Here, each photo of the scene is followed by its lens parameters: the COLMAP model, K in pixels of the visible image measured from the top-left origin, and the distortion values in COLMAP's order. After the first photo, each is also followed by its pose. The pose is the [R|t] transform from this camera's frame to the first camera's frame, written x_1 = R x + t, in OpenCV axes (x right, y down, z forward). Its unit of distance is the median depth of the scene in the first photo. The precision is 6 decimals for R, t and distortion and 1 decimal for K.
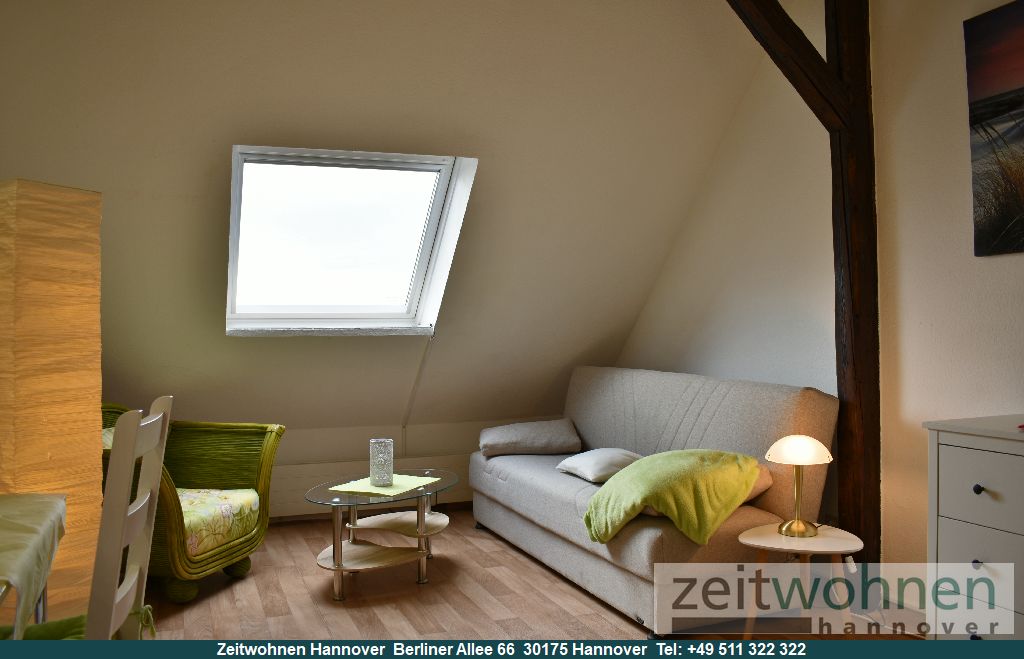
lens RADIAL K [[870.9, 0, 512.0], [0, 870.9, 329.5], [0, 0, 1]] dist [-0.089826, 0.006241]
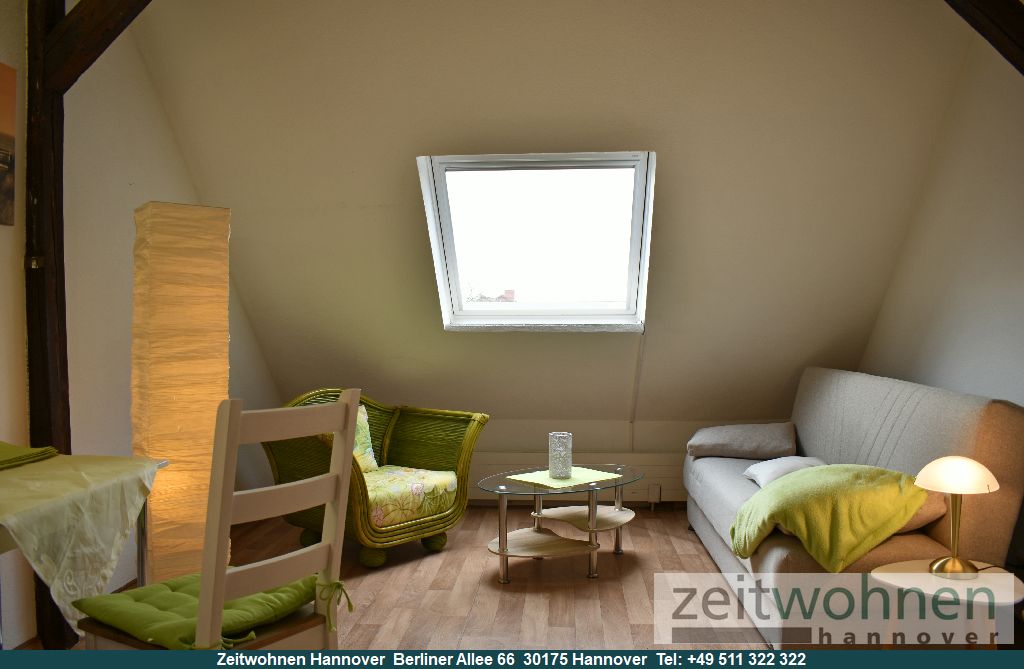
lens RADIAL K [[840.3, 0, 512.0], [0, 840.3, 334.5], [0, 0, 1]] dist [-0.095599, 0.010097]
pose [[0.900198, 0.011823, -0.435320, 0.244839], [-0.006761, 0.999890, 0.013173, -0.002652], [0.435428, -0.008915, 0.900179, 0.089150]]
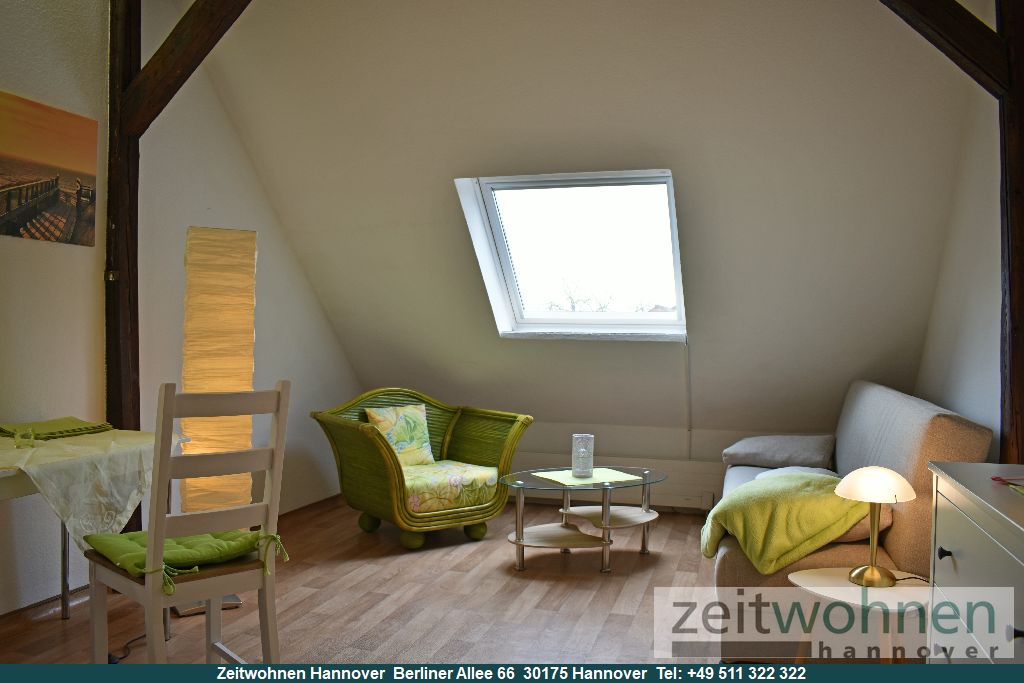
lens RADIAL K [[854.9, 0, 512.0], [0, 854.9, 341.5], [0, 0, 1]] dist [-0.100974, 0.006835]
pose [[0.780368, 0.025045, -0.624819, 0.480759], [-0.021360, 0.999682, 0.013393, -0.003654], [0.624955, 0.002895, 0.780655, 0.112705]]
